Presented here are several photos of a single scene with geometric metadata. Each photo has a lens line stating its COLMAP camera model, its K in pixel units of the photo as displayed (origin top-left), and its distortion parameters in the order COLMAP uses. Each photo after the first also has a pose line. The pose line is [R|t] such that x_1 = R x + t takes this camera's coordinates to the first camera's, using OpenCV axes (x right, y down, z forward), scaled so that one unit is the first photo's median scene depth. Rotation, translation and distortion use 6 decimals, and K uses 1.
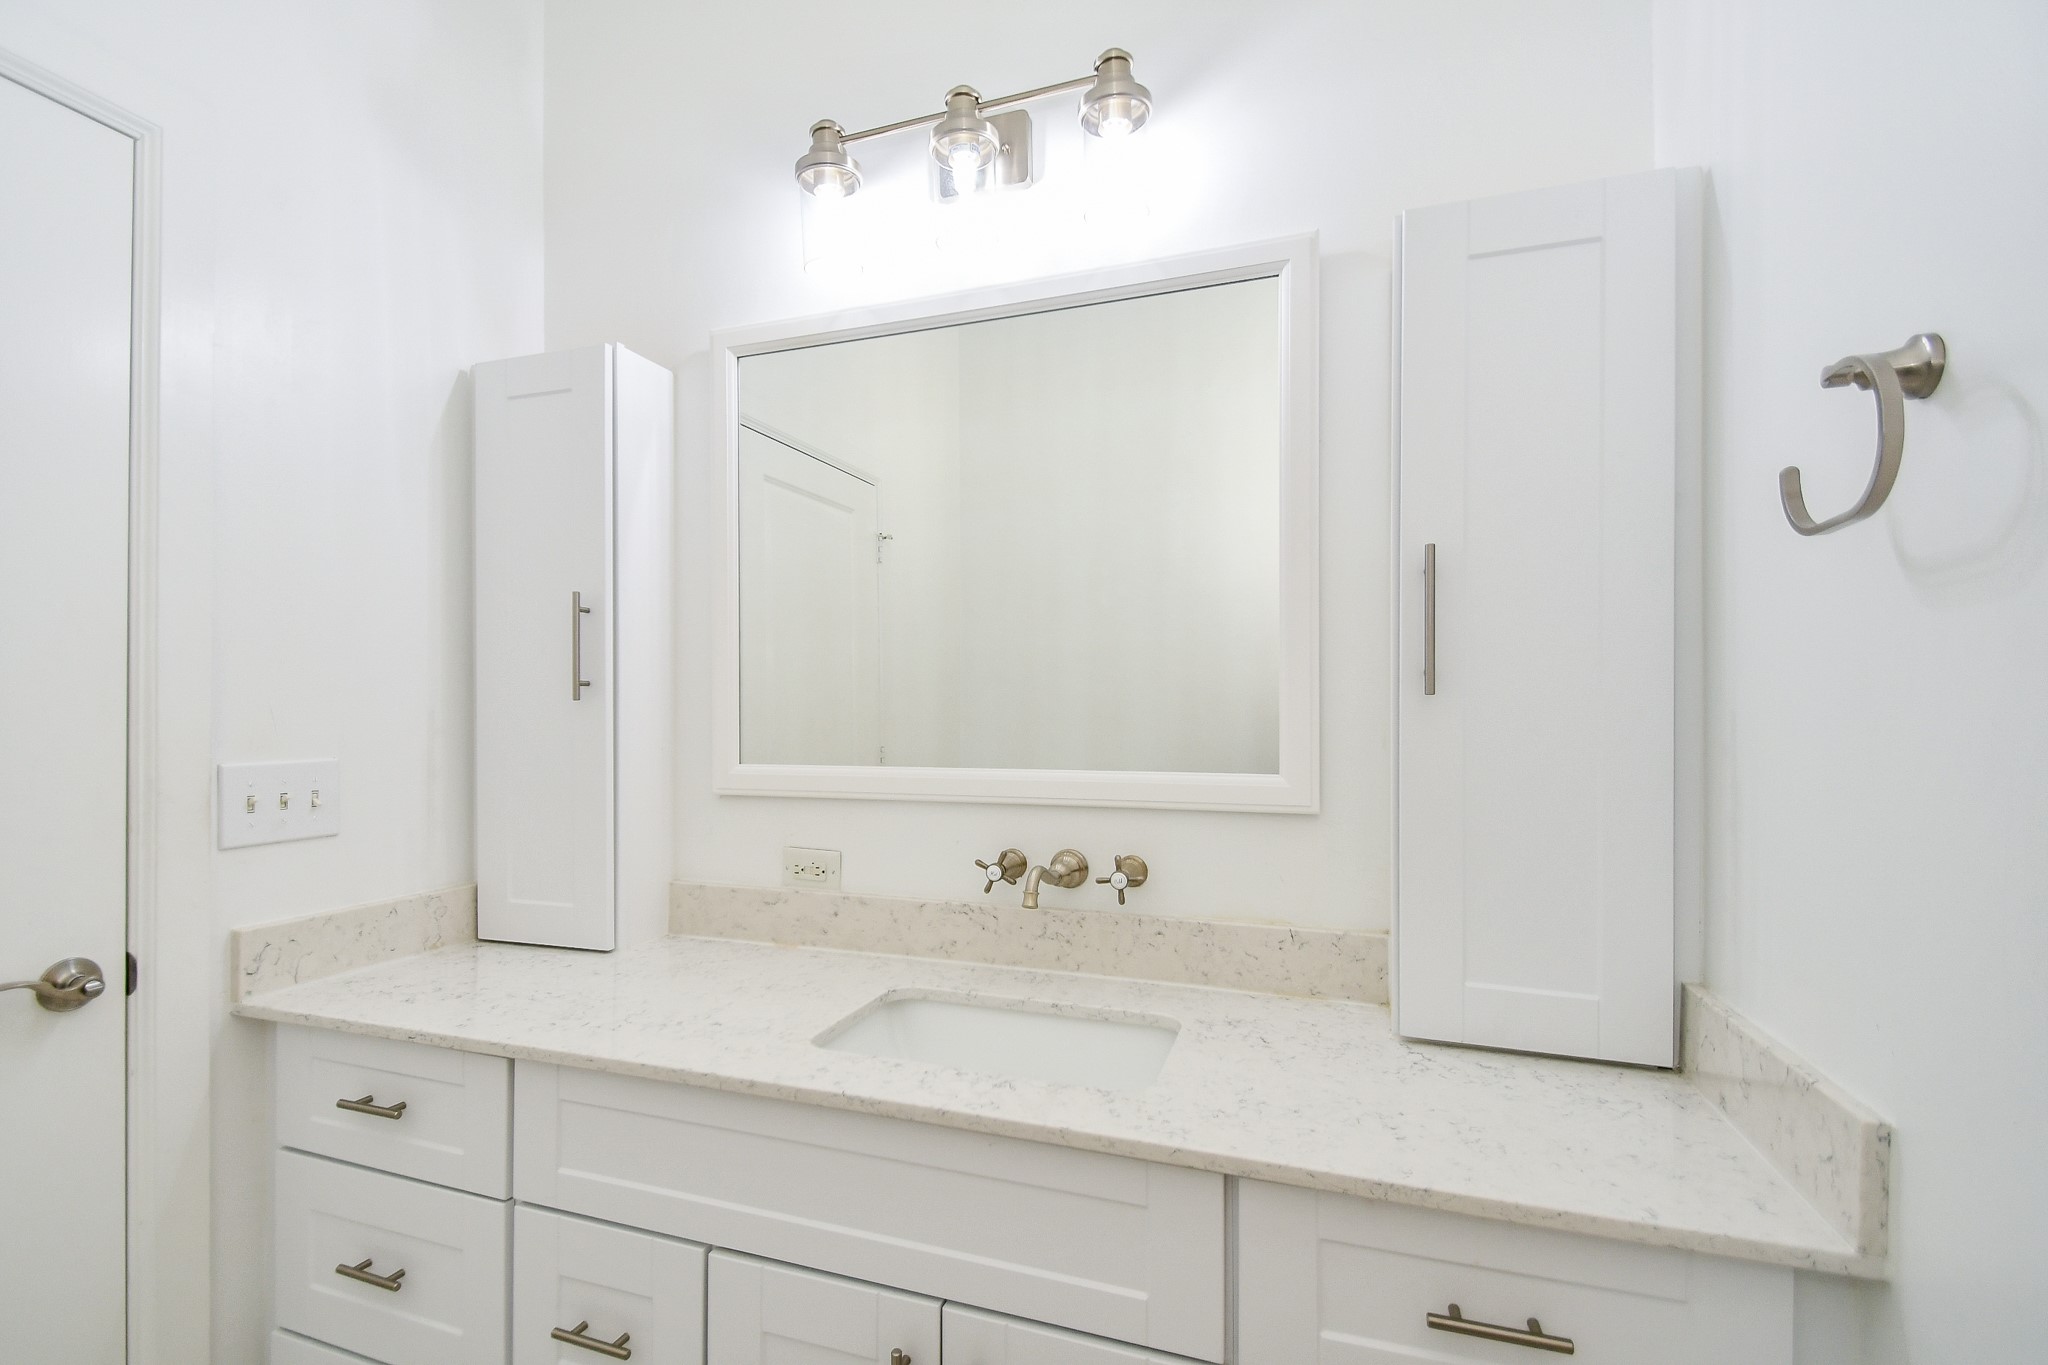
lens RADIAL K [[937.3, 0, 981.7], [0, 937.3, 701.1], [0, 0, 1]] dist [0.001264, -0.007334]
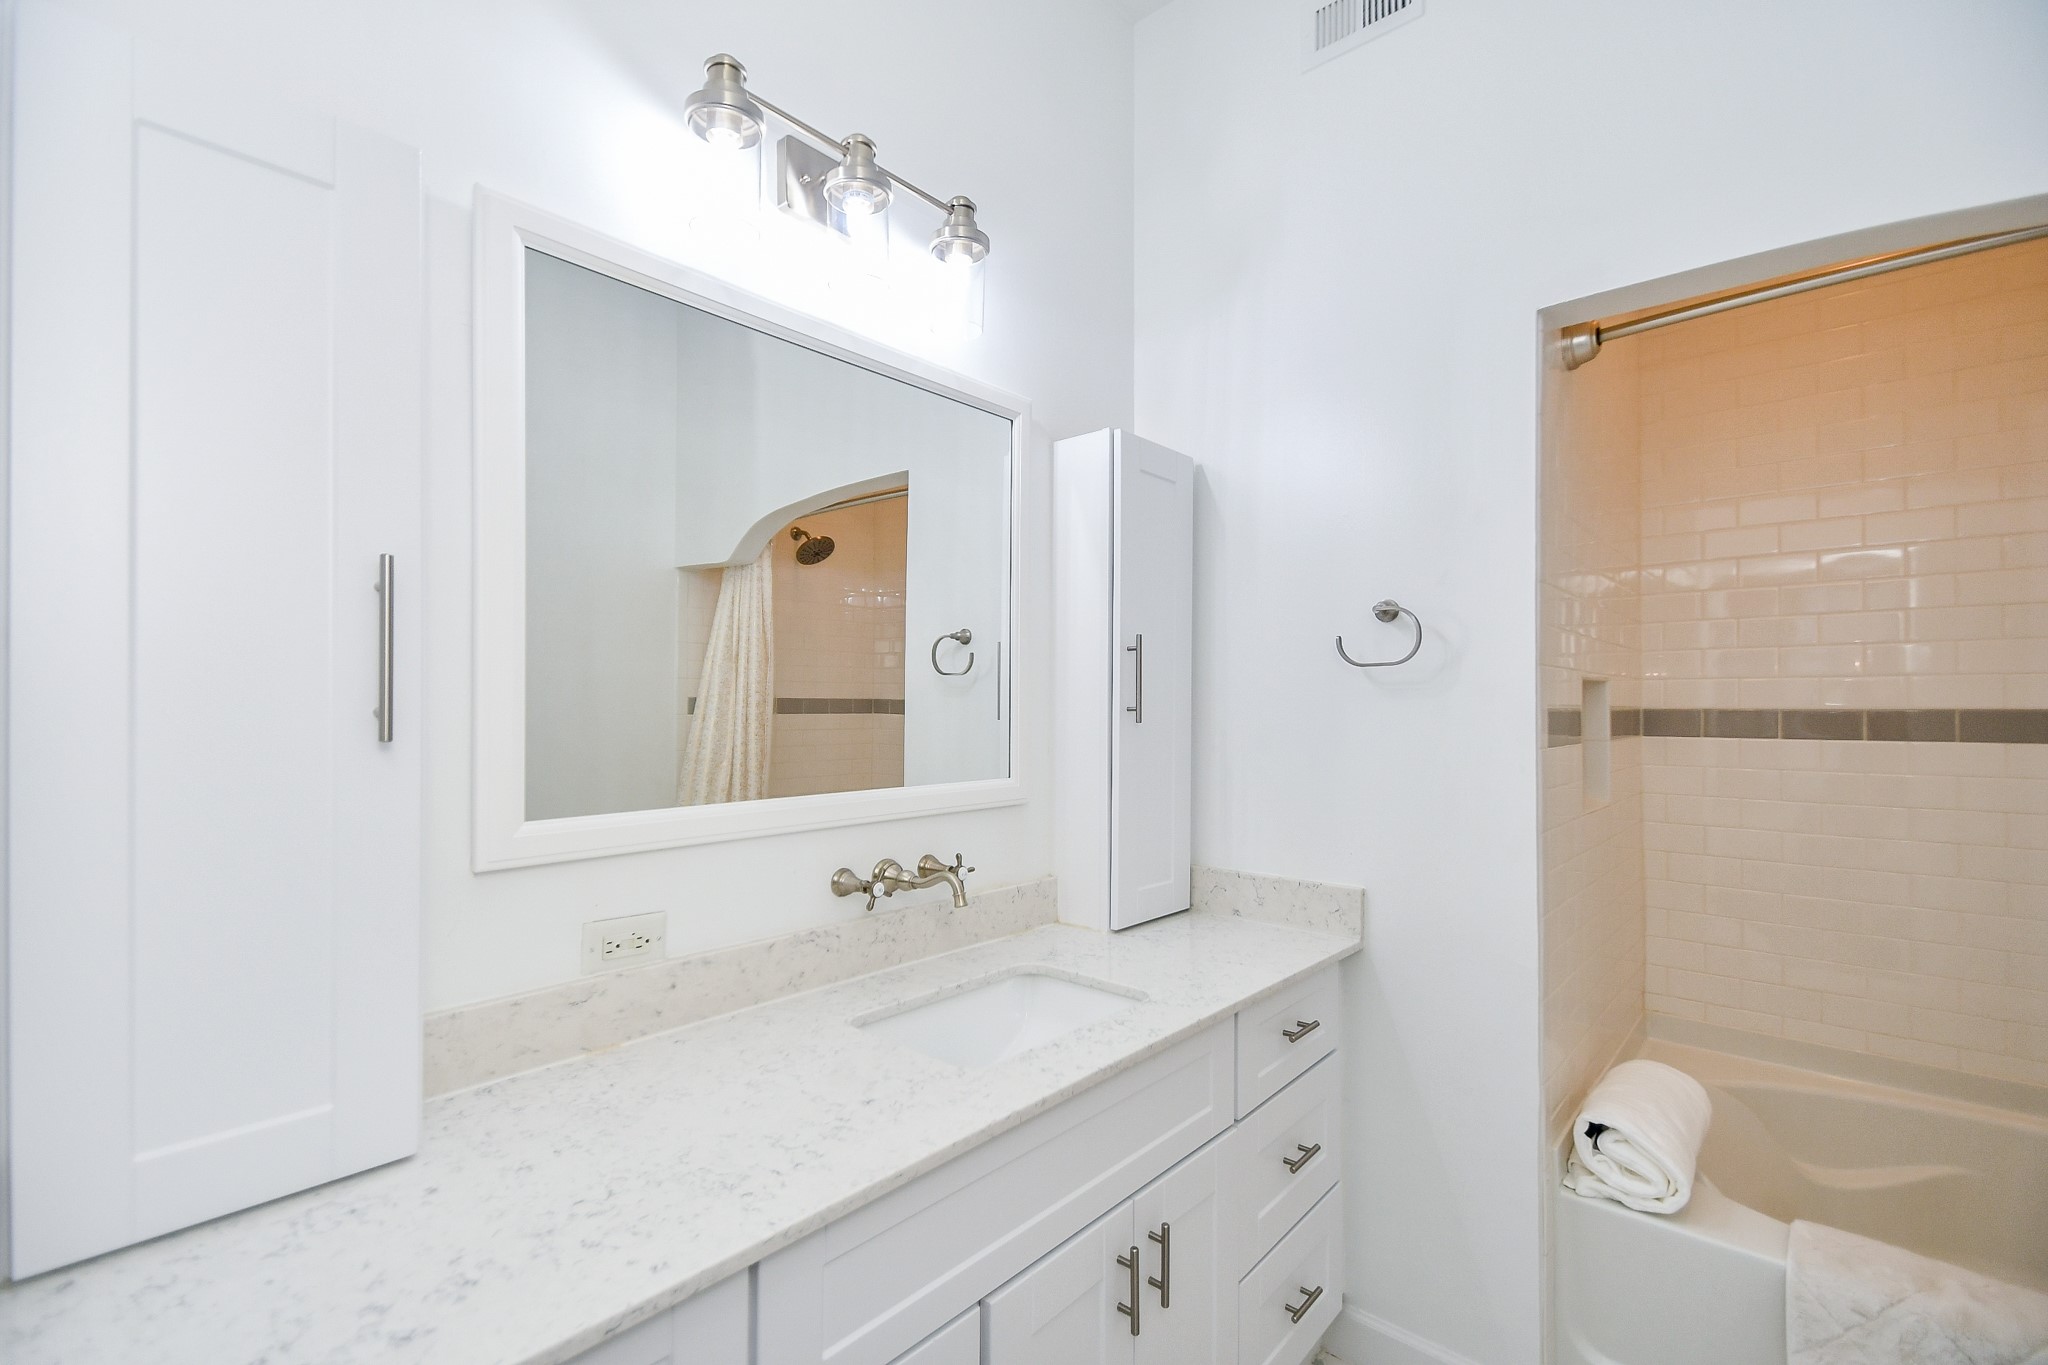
lens RADIAL K [[889.1, 0, 994.8], [0, 889.1, 699.8], [0, 0, 1]] dist [0.027006, -0.015658]
pose [[0.387156, 0.010075, 0.921959, -0.849734], [-0.007922, 0.999940, -0.007600, -0.025707], [-0.921980, -0.004362, 0.387213, 0.469579]]
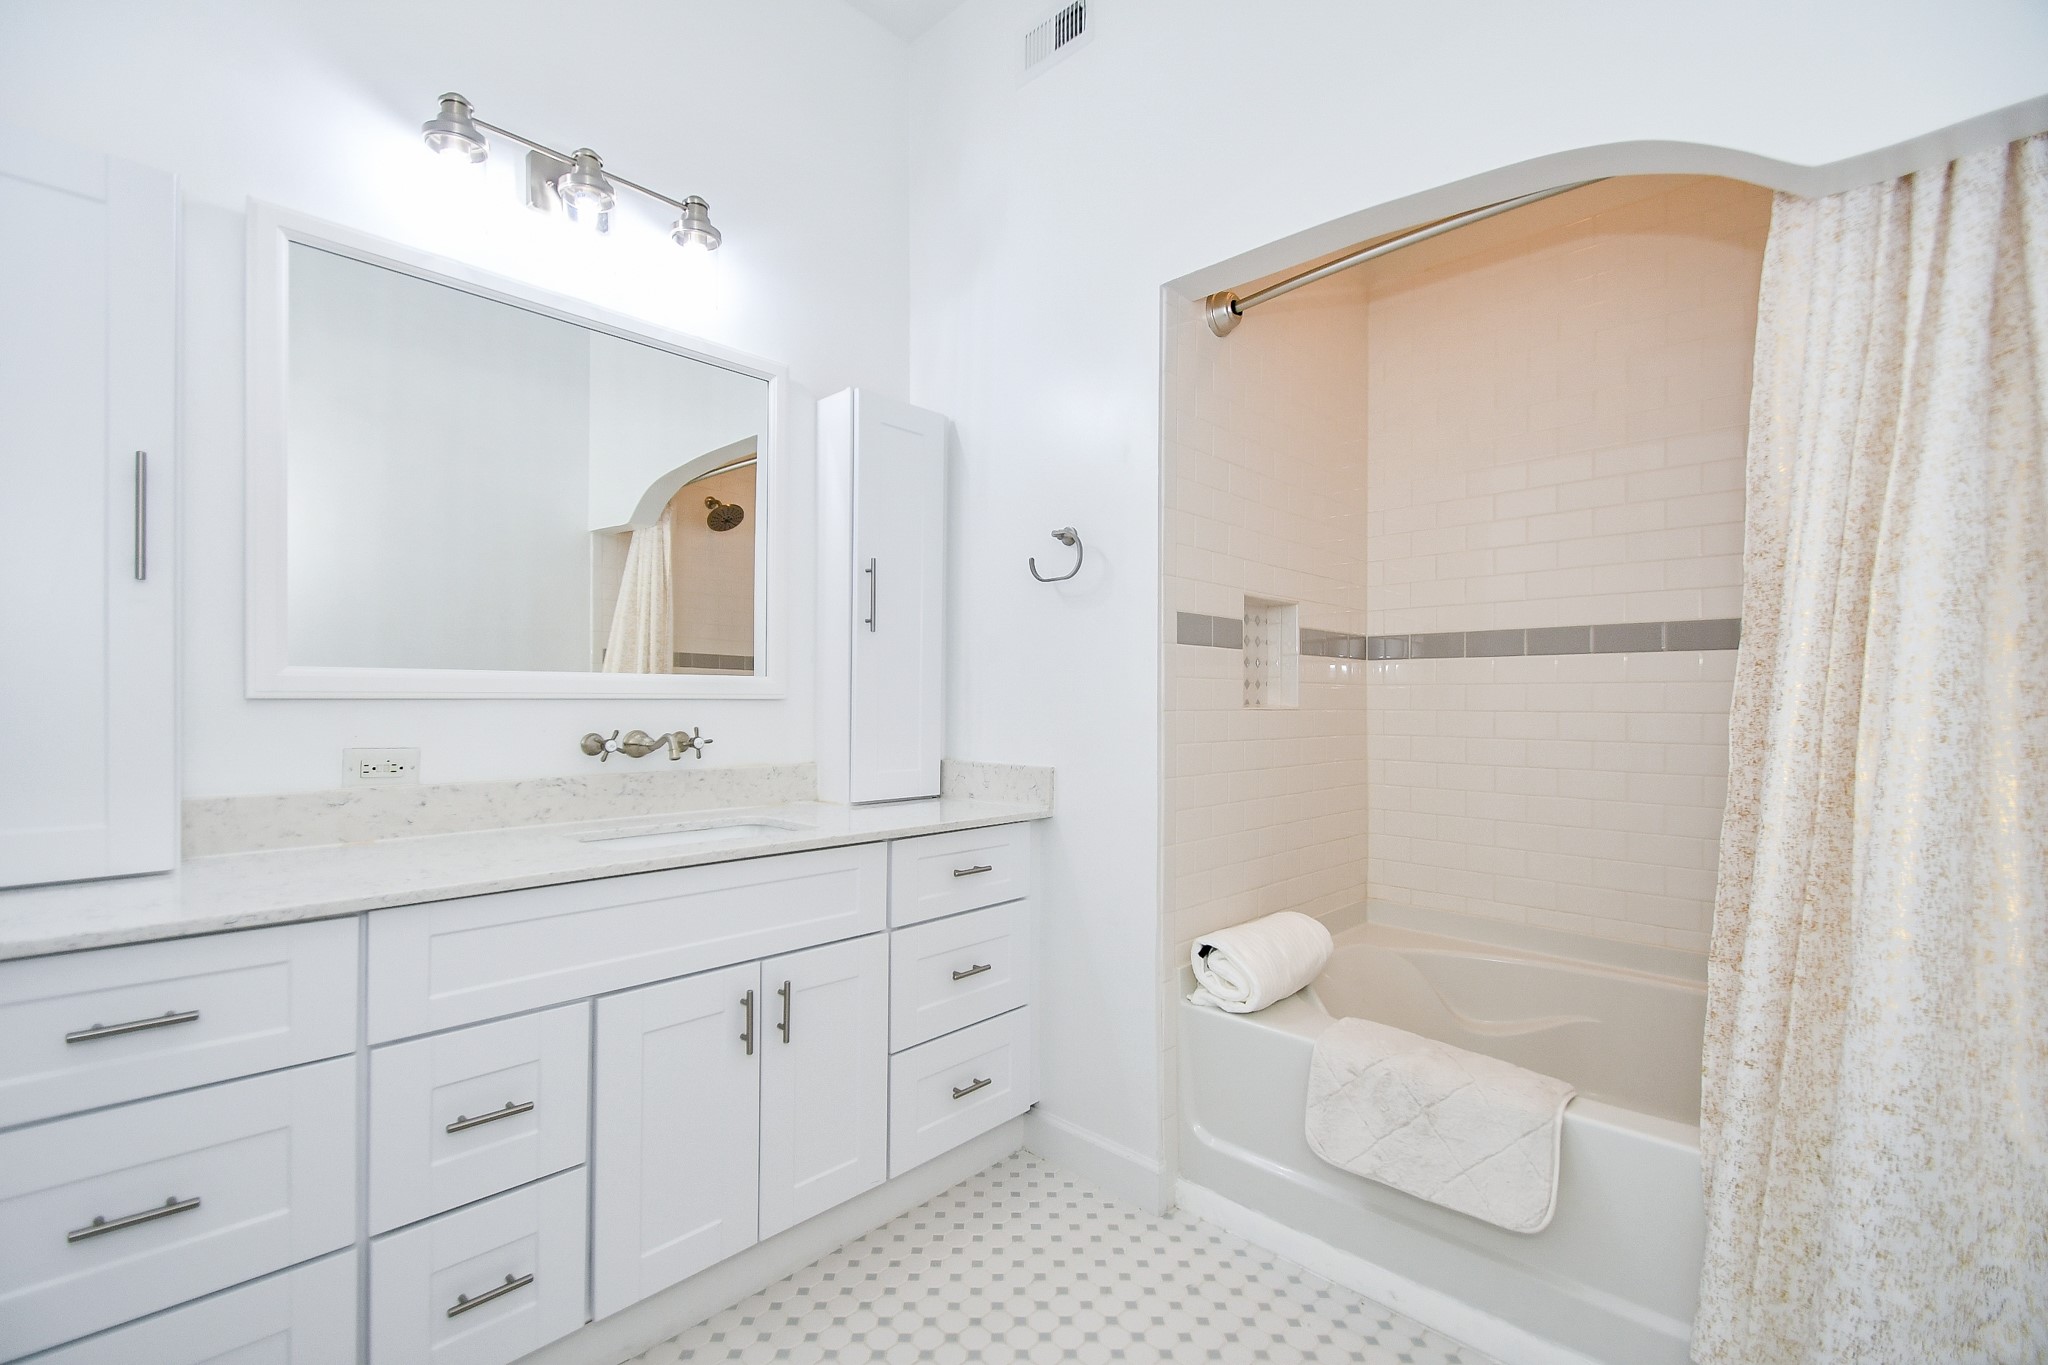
lens RADIAL K [[896.3, 0, 998.2], [0, 896.3, 700.6], [0, 0, 1]] dist [0.030411, -0.013286]
pose [[0.414643, 0.006173, 0.909963, -0.915185], [-0.009850, 0.999949, -0.002295, 0.111735], [-0.909931, -0.008012, 0.414683, -0.051391]]
